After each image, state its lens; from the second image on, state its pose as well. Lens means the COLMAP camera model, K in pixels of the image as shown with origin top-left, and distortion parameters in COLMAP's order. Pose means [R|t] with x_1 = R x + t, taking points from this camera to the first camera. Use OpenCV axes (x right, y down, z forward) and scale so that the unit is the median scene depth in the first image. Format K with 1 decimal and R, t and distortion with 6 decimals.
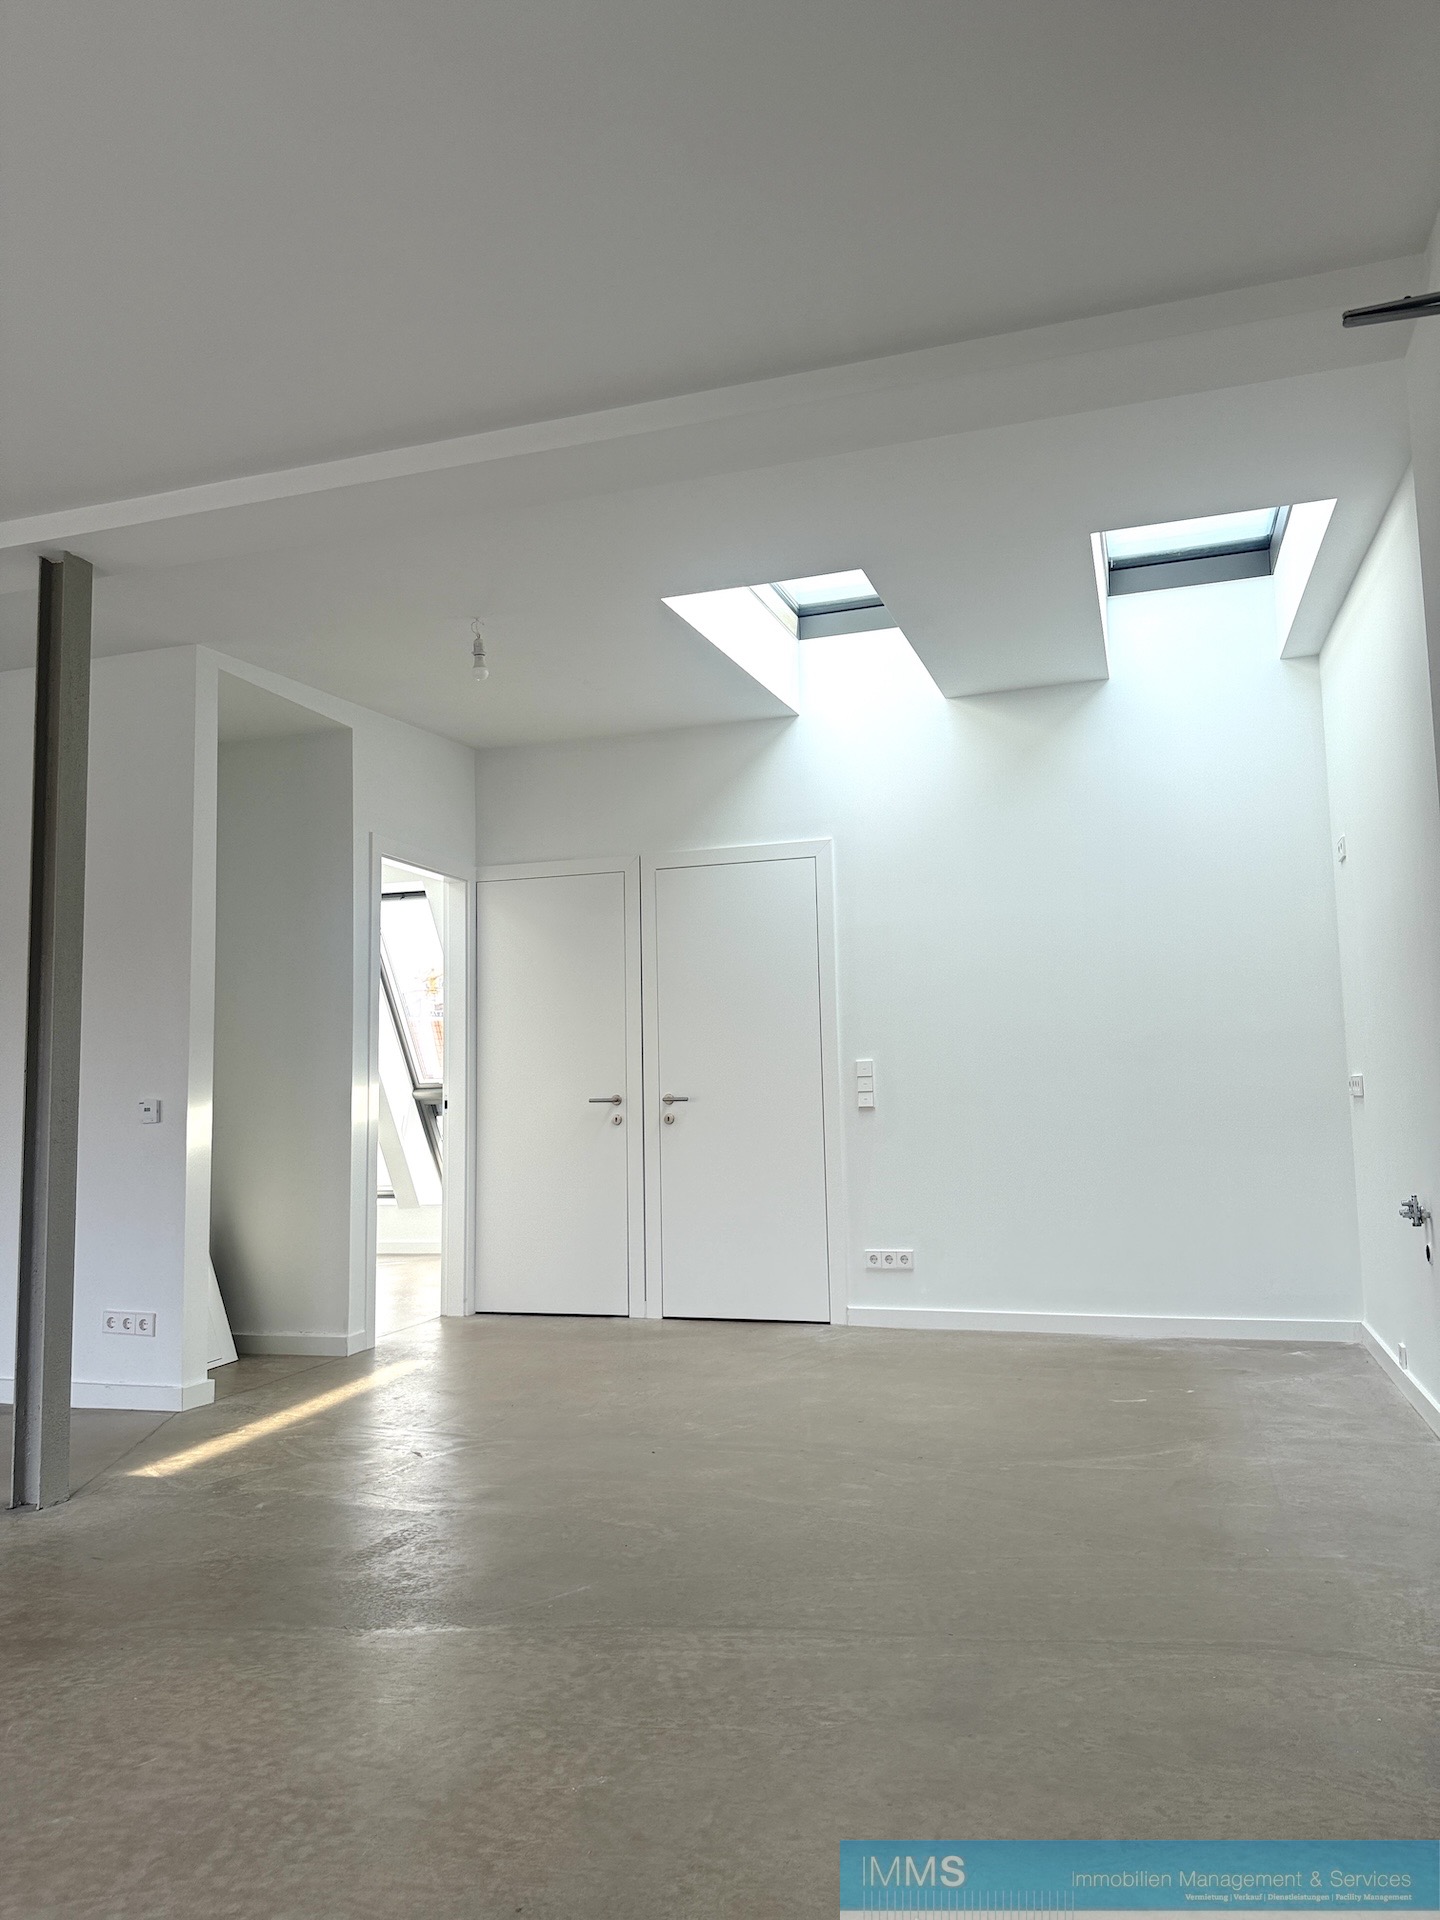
lens RADIAL K [[1345.8, 0, 712.3], [0, 1345.8, 953.1], [0, 0, 1]] dist [0.120258, -0.197278]
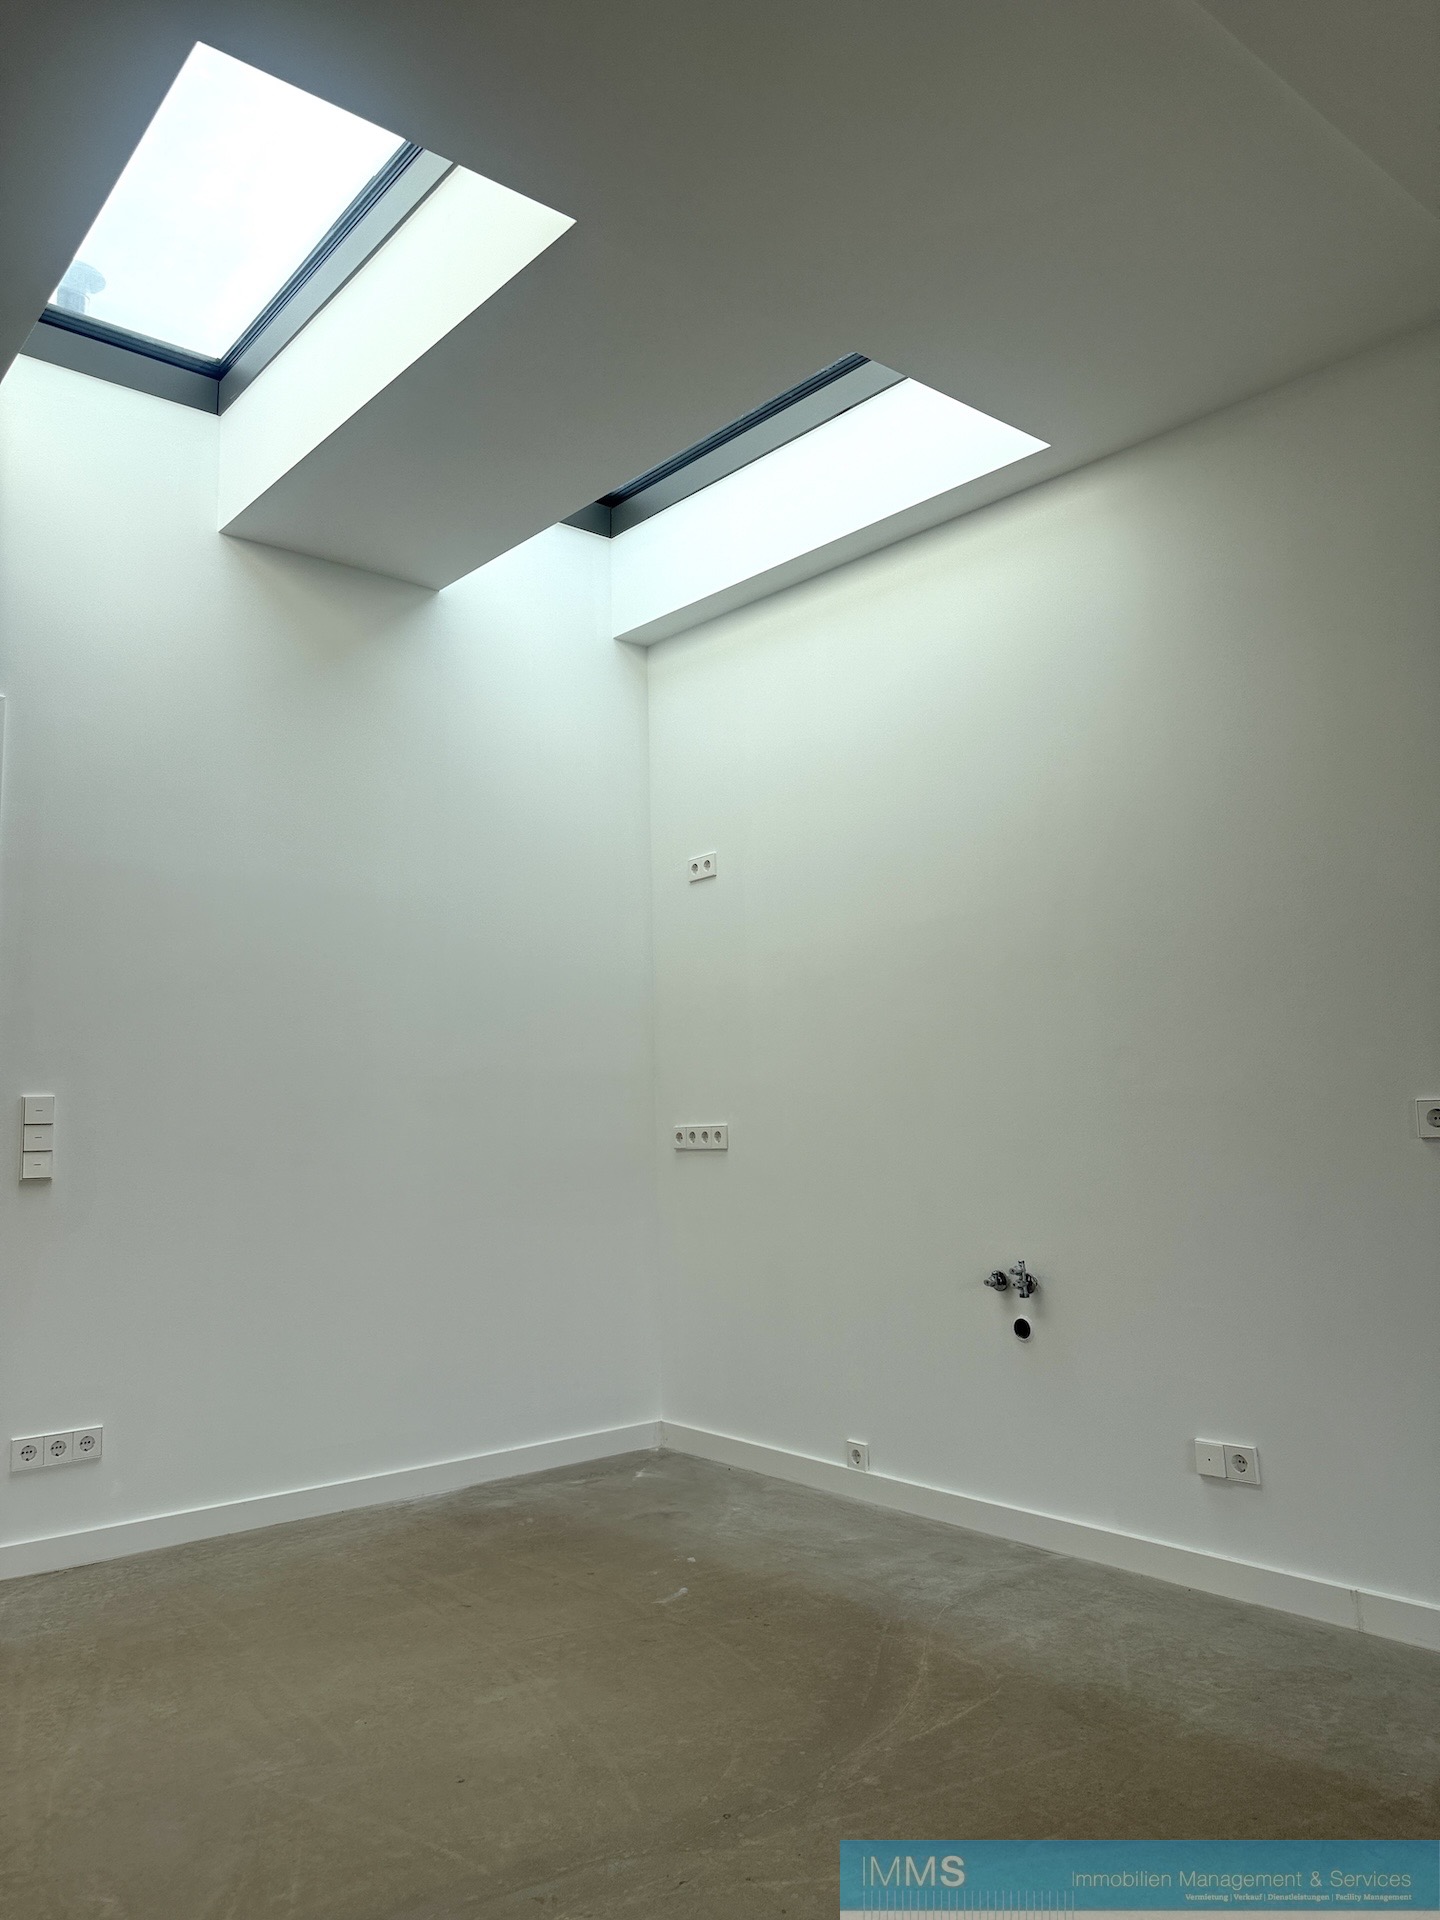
lens RADIAL K [[1345.8, 0, 712.3], [0, 1345.8, 953.1], [0, 0, 1]] dist [0.120258, -0.197278]
pose [[0.526833, 0.120878, 0.841330, -0.231026], [-0.084728, 0.992374, -0.089523, 0.049012], [-0.845735, -0.024121, 0.533057, 0.470234]]
